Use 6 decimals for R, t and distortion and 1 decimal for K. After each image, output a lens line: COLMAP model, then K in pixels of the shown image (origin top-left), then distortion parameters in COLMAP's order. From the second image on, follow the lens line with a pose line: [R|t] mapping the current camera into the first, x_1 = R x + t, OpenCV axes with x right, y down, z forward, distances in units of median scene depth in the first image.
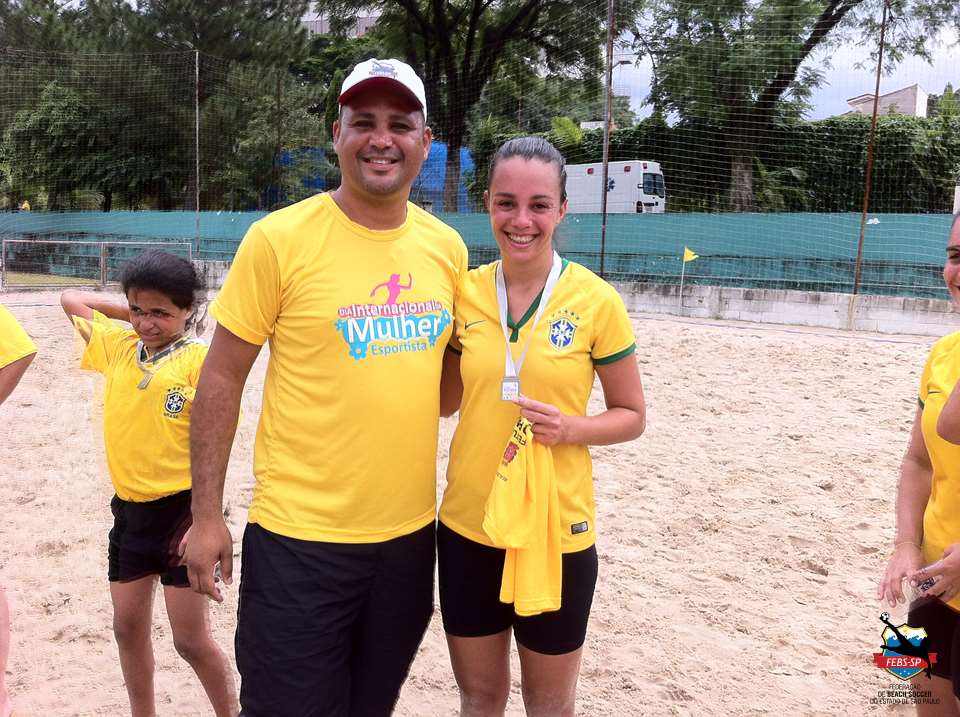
lens RADIAL K [[953.8, 0, 479.1], [0, 953.8, 369.6], [0, 0, 1]] dist [-0.035856, 0.000000]
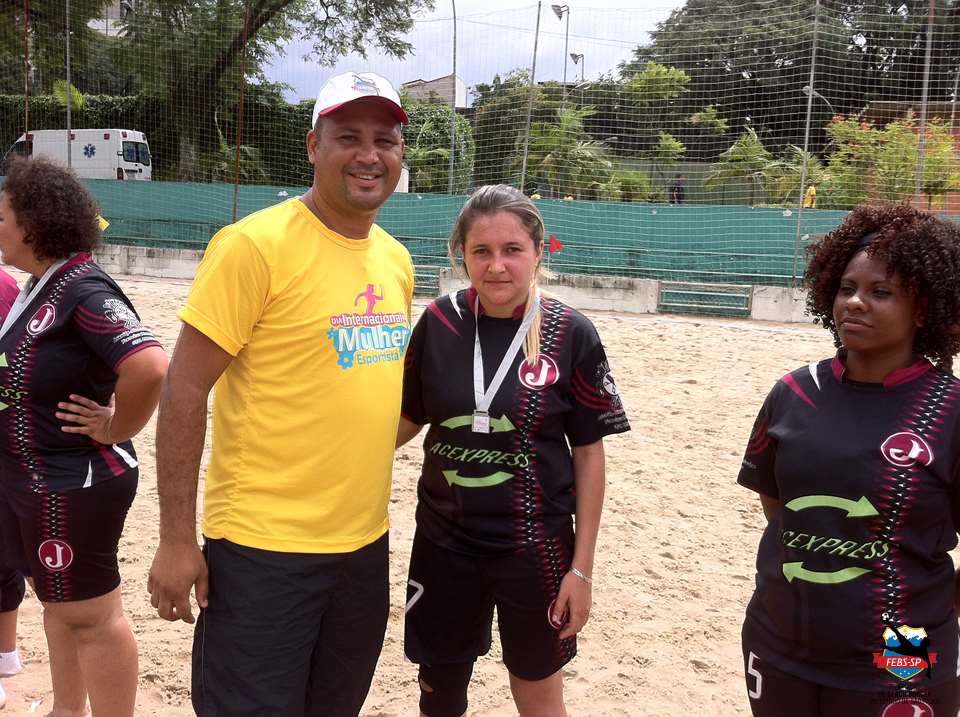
lens RADIAL K [[953.8, 0, 470.8], [0, 953.8, 393.9], [0, 0, 1]] dist [-0.035856, 0.000000]
pose [[0.923631, -0.036334, 0.381557, 0.110622], [0.015164, 0.998181, 0.058343, 0.017856], [-0.382983, -0.048101, 0.922502, -0.128903]]
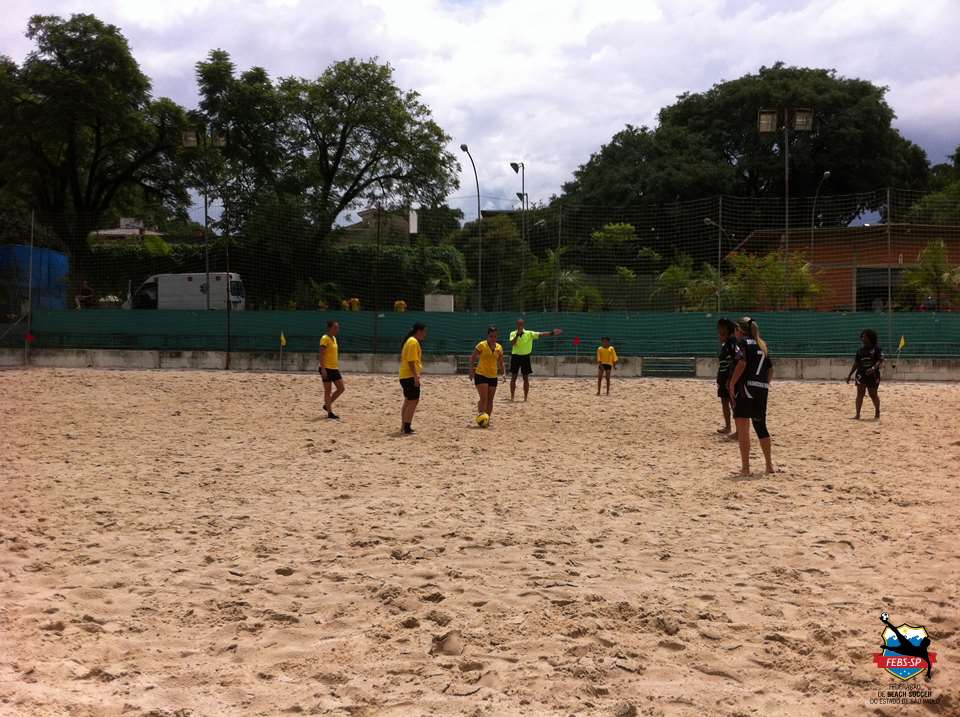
lens RADIAL K [[953.8, 0, 493.6], [0, 953.8, 365.7], [0, 0, 1]] dist [-0.035856, 0.000000]
pose [[0.872457, -0.027278, 0.487929, -0.178204], [0.072631, 0.994590, -0.074268, 0.054899], [-0.483263, 0.100235, 0.869718, -0.421728]]
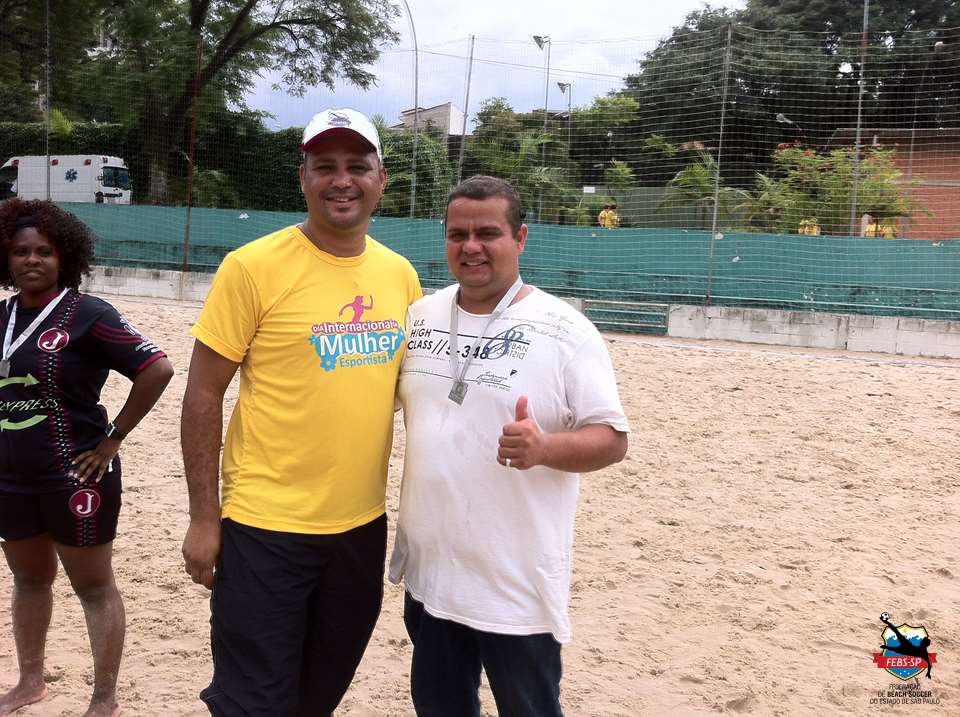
lens RADIAL K [[953.8, 0, 464.0], [0, 953.8, 376.2], [0, 0, 1]] dist [-0.035856, 0.000000]
pose [[0.931850, -0.013897, 0.362577, 0.151038], [0.009681, 0.999863, 0.013442, 0.024353], [-0.362714, -0.009016, 0.931857, -0.169376]]
